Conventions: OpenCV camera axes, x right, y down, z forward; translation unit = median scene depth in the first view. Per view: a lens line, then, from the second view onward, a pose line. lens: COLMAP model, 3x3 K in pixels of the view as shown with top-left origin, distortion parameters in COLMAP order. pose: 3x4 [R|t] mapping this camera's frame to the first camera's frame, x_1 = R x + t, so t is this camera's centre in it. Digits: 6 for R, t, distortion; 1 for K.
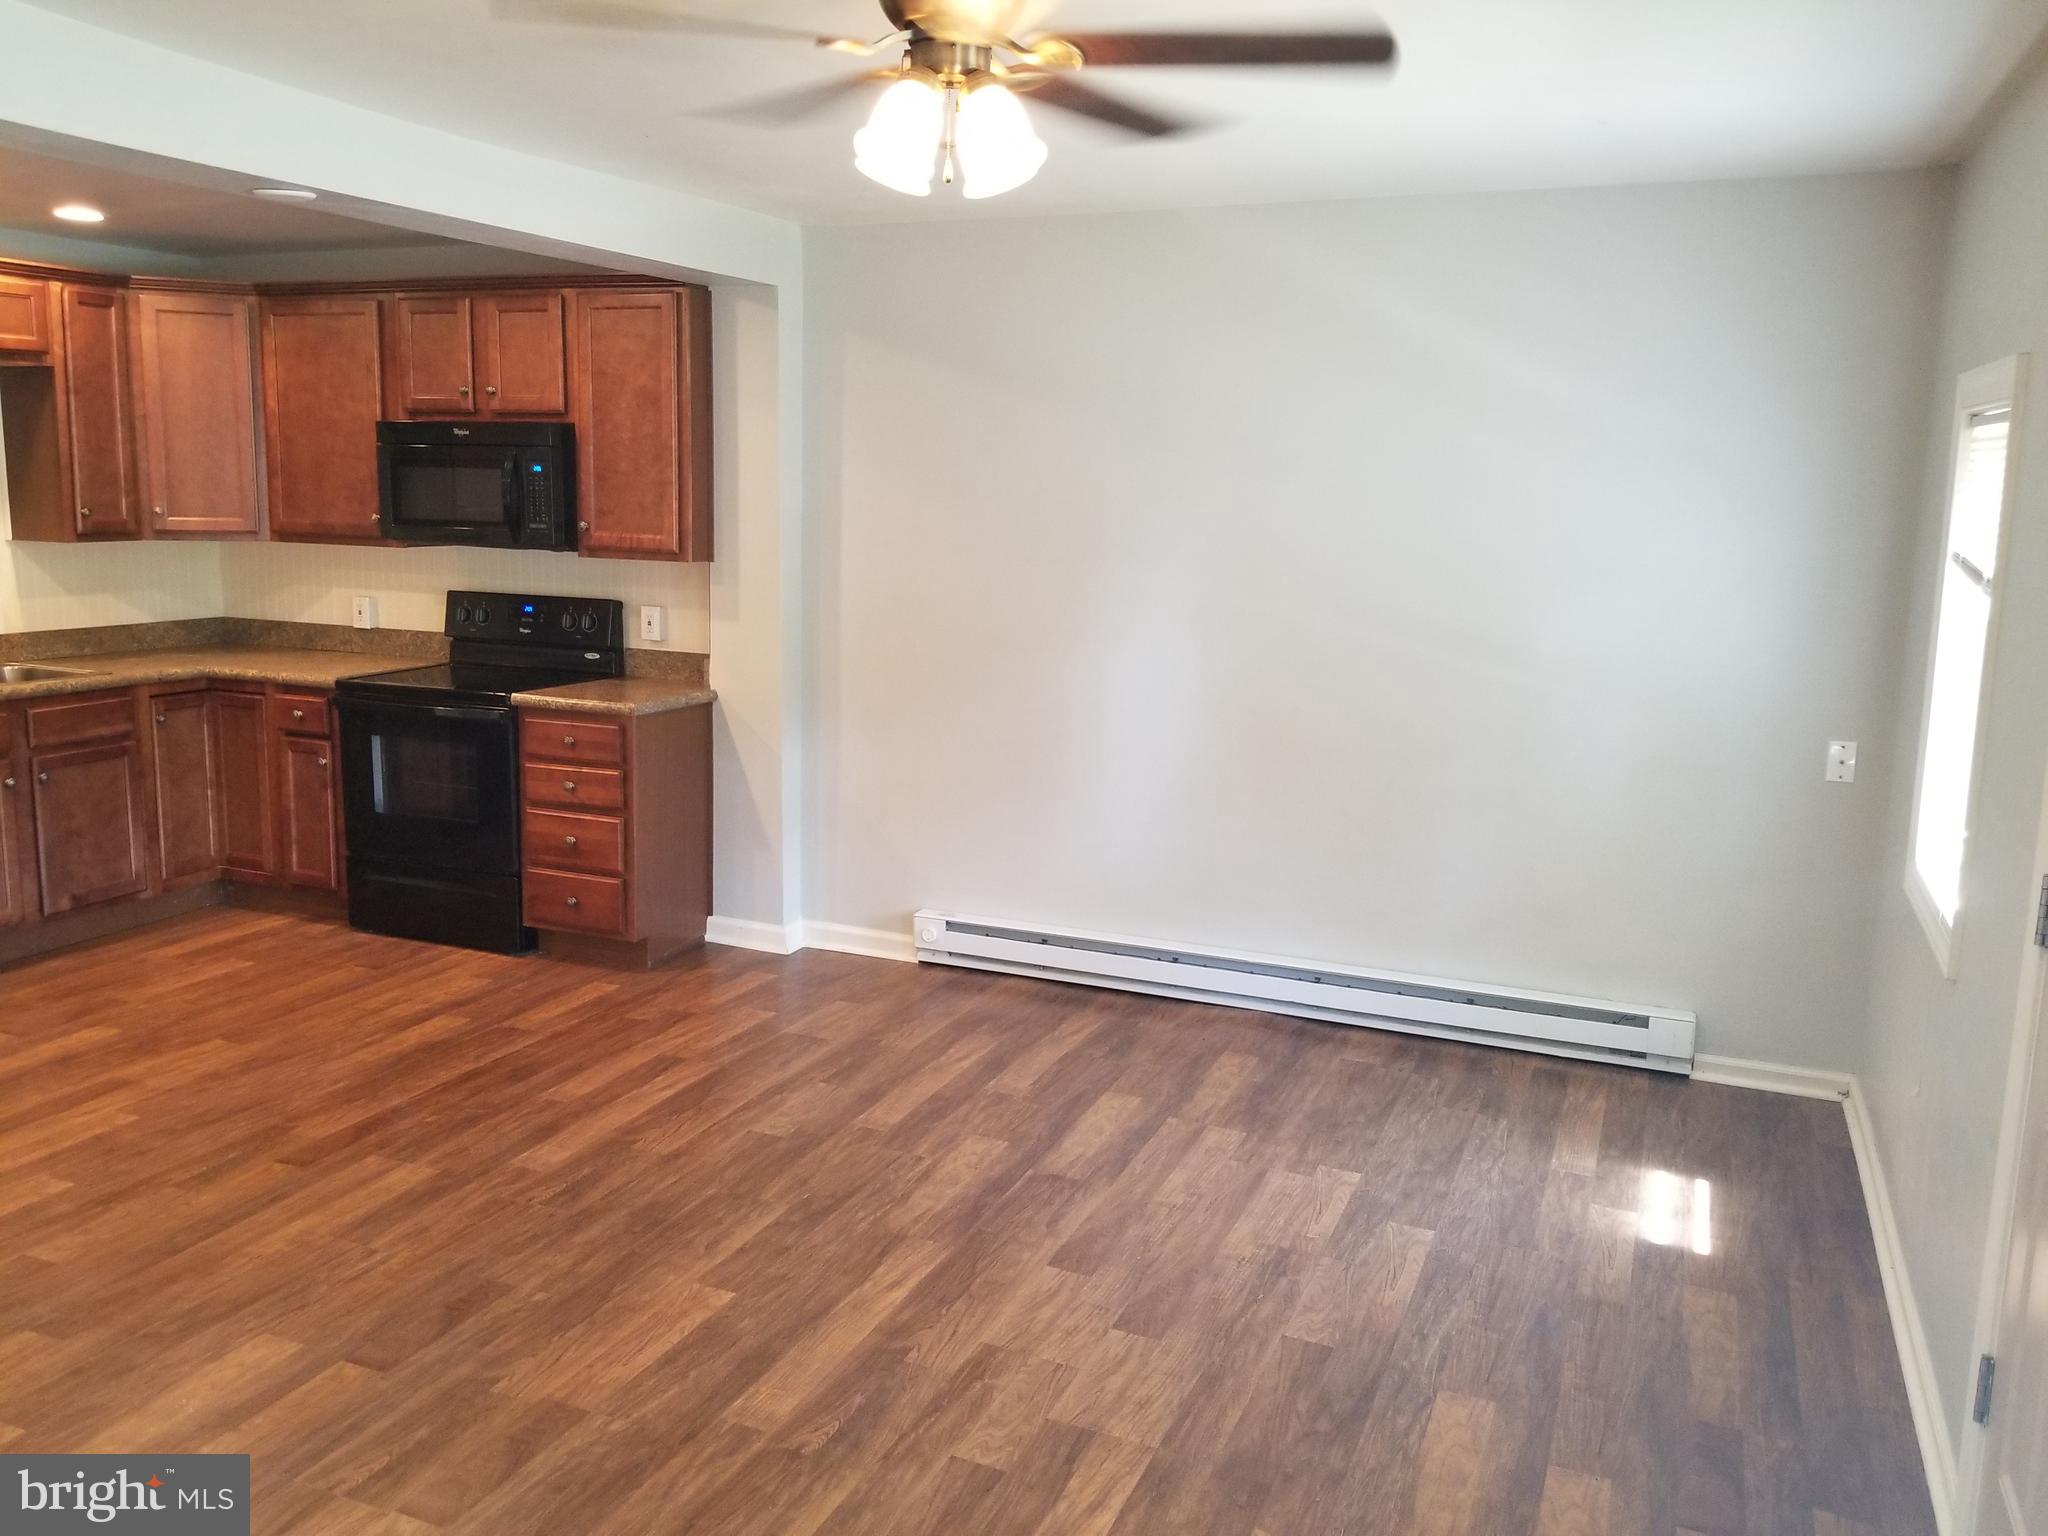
lens RADIAL K [[1611.8, 0, 994.9], [0, 1611.8, 741.7], [0, 0, 1]] dist [0.114673, -0.182435]
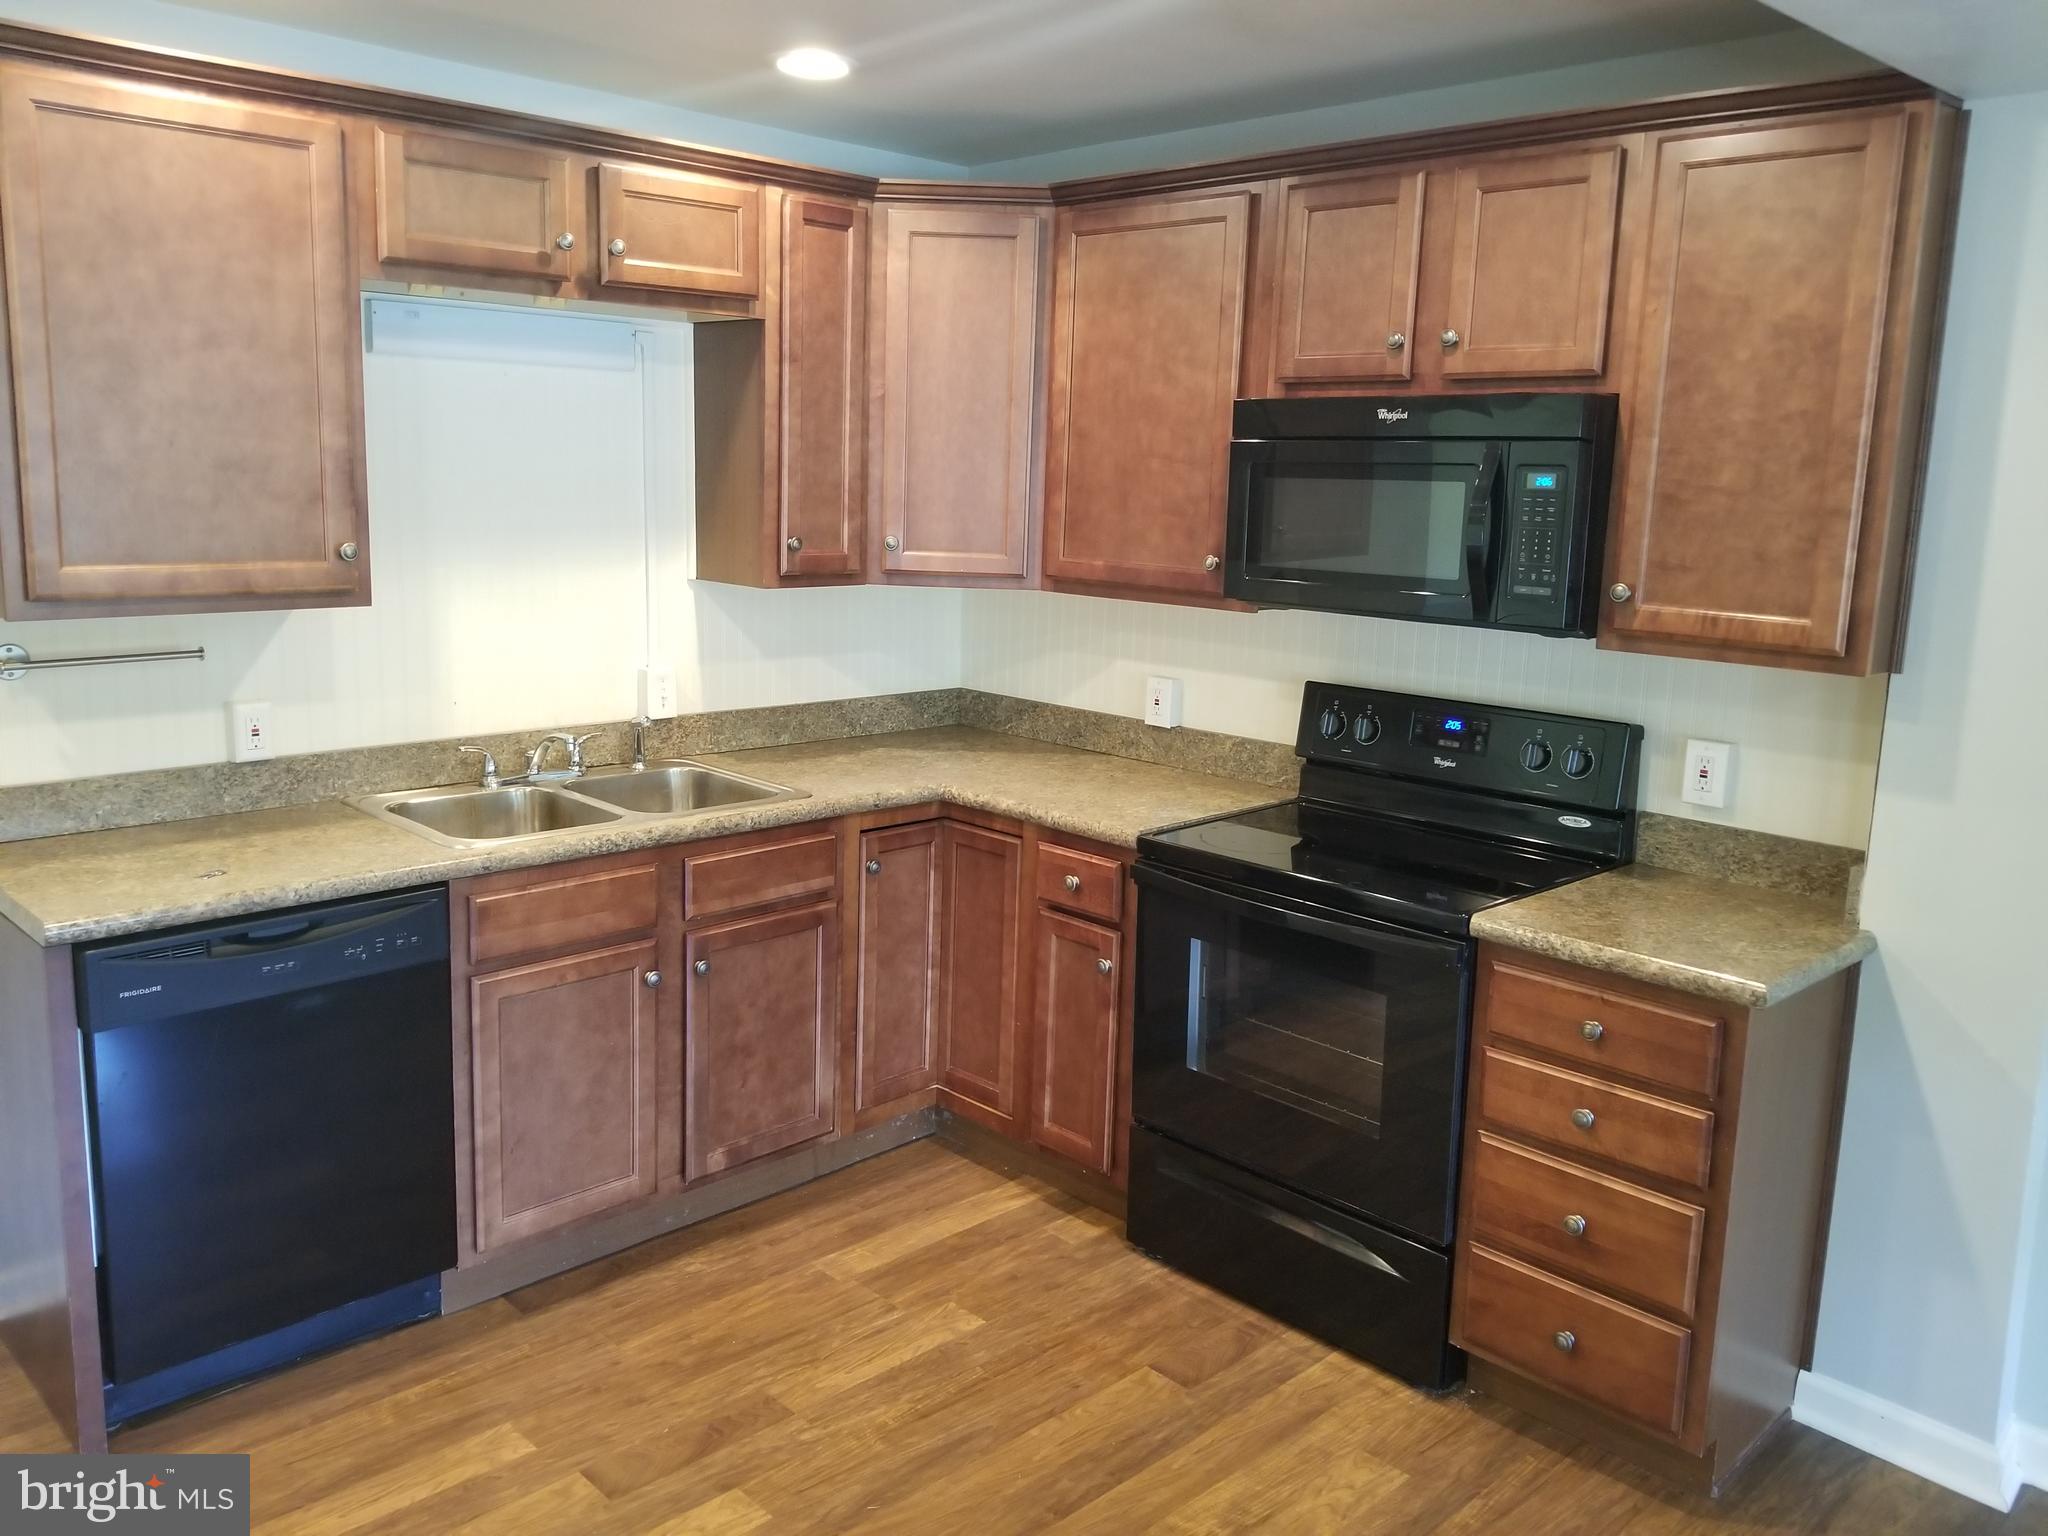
lens RADIAL K [[1579.3, 0, 987.6], [0, 1579.3, 705.5], [0, 0, 1]] dist [0.100182, -0.185498]
pose [[0.923354, 0.065351, -0.378347, -0.253865], [-0.071192, 0.997462, -0.001455, -0.084887], [0.377291, 0.028279, 0.925663, 0.473510]]
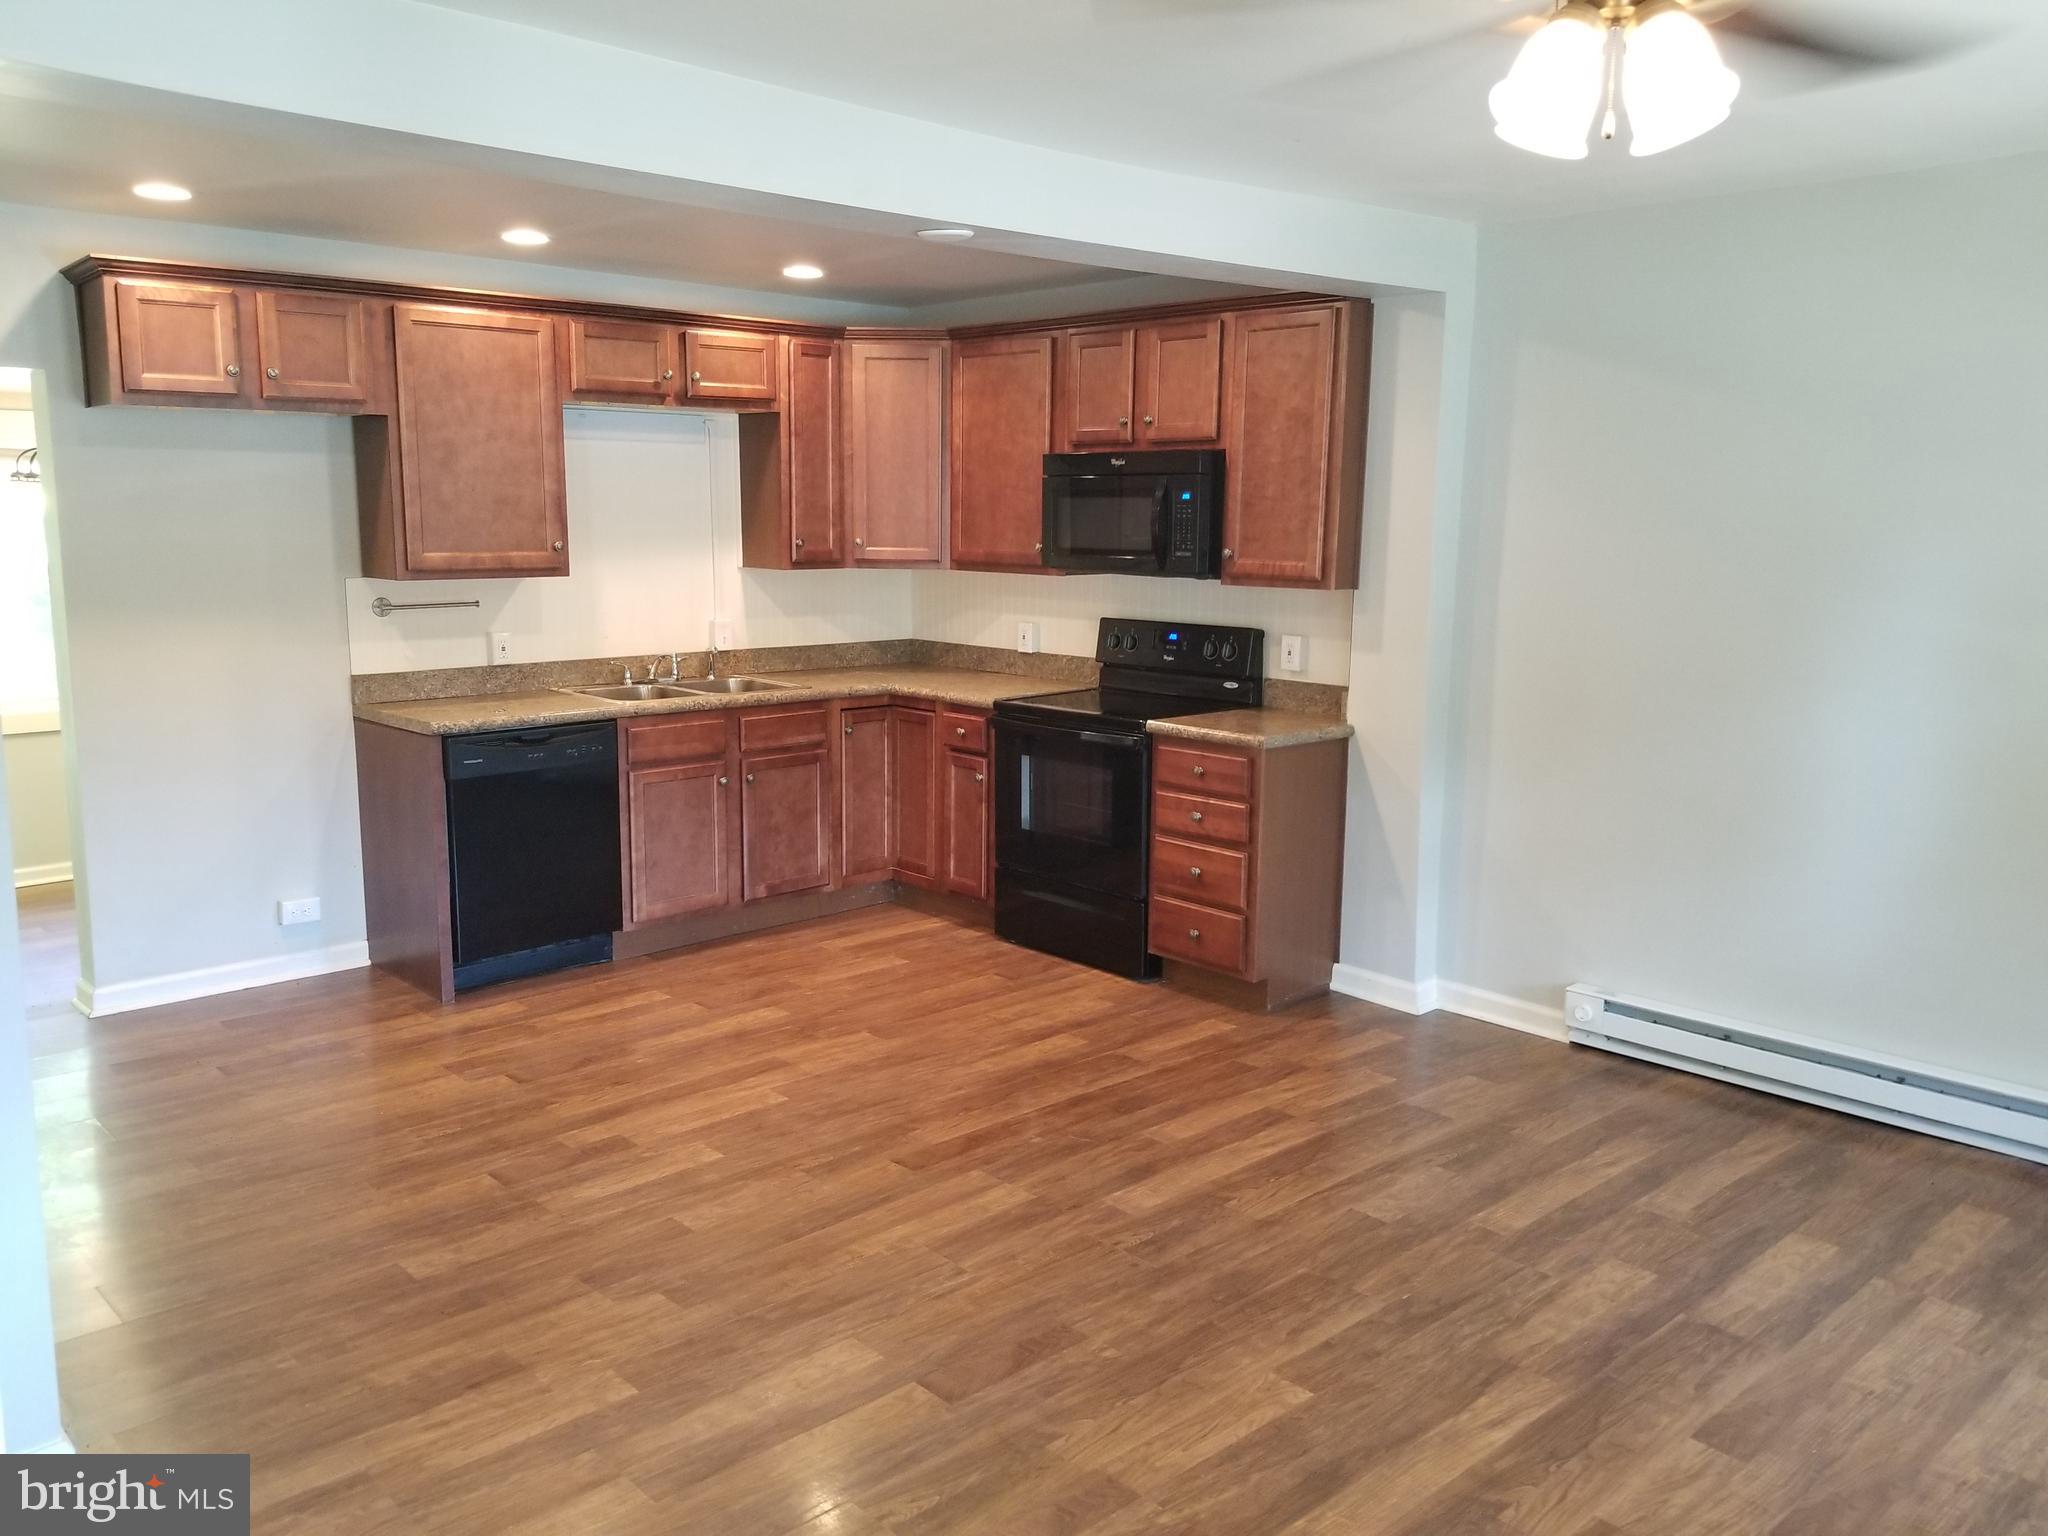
lens RADIAL K [[1611.8, 0, 994.9], [0, 1611.8, 741.7], [0, 0, 1]] dist [0.114673, -0.182435]
pose [[0.914413, 0.047326, -0.402007, 0.017640], [-0.053612, 0.998552, -0.004392, -0.007214], [0.401217, 0.025568, 0.915626, 0.051981]]
